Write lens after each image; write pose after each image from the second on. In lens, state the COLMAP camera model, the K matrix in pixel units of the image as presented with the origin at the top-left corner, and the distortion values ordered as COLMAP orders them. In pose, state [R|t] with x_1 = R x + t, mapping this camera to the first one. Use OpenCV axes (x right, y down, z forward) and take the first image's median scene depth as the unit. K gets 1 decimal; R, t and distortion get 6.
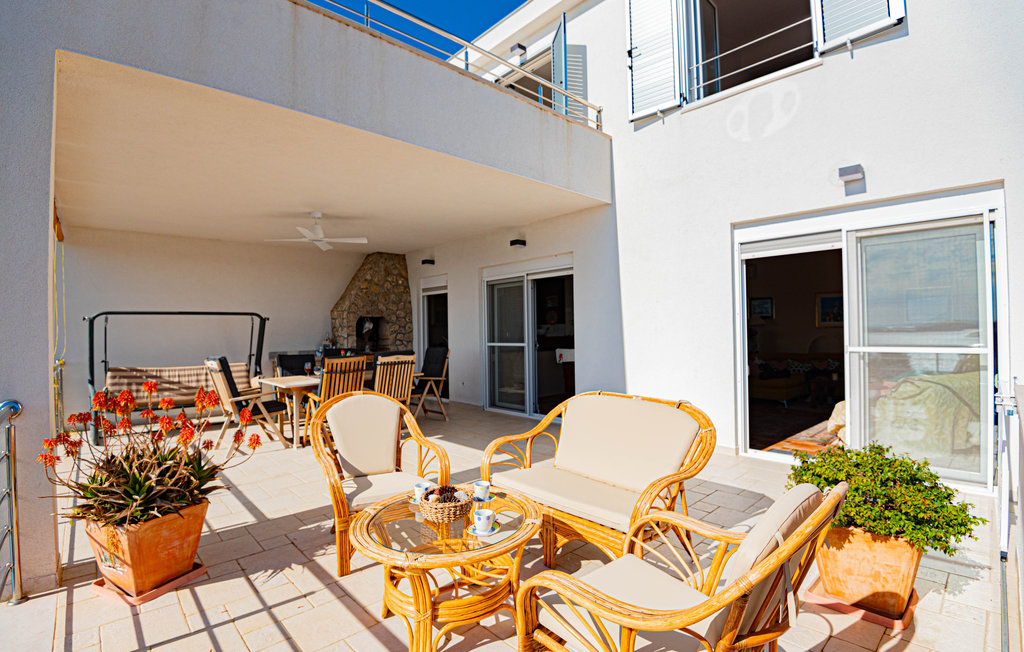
lens RADIAL K [[475.7, 0, 512.0], [0, 475.7, 326.0], [0, 0, 1]] dist [-0.001371, -0.025146]
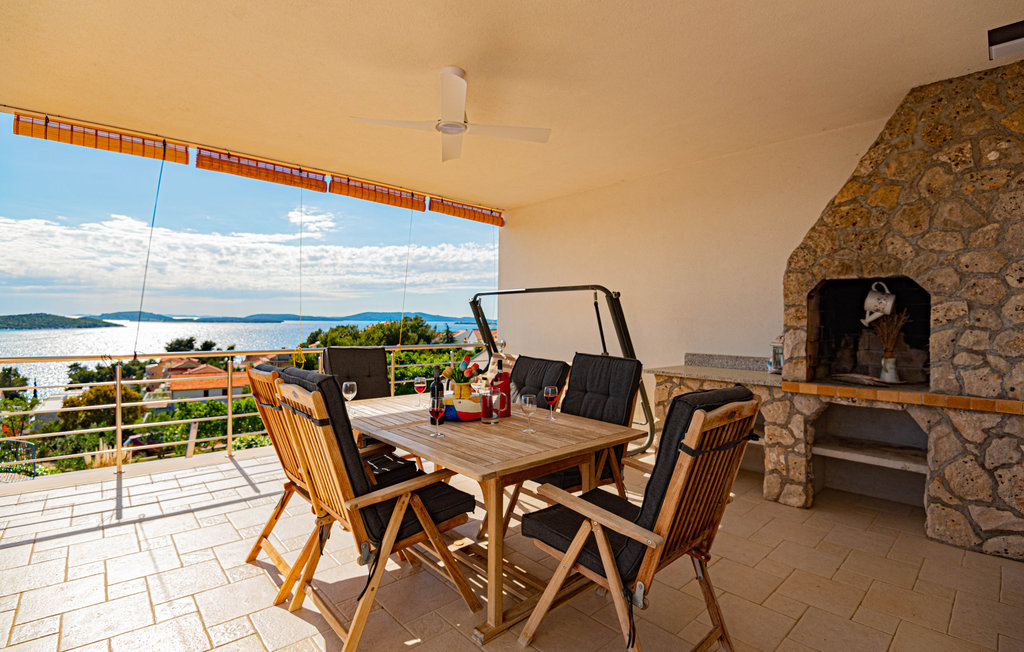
lens RADIAL K [[475.7, 0, 512.0], [0, 475.7, 326.0], [0, 0, 1]] dist [-0.001371, -0.025146]
pose [[-0.014040, 0.022514, -0.999648, 0.059919], [-0.007067, 0.999719, 0.022614, 0.009766], [0.999876, 0.007382, -0.013877, 0.726041]]
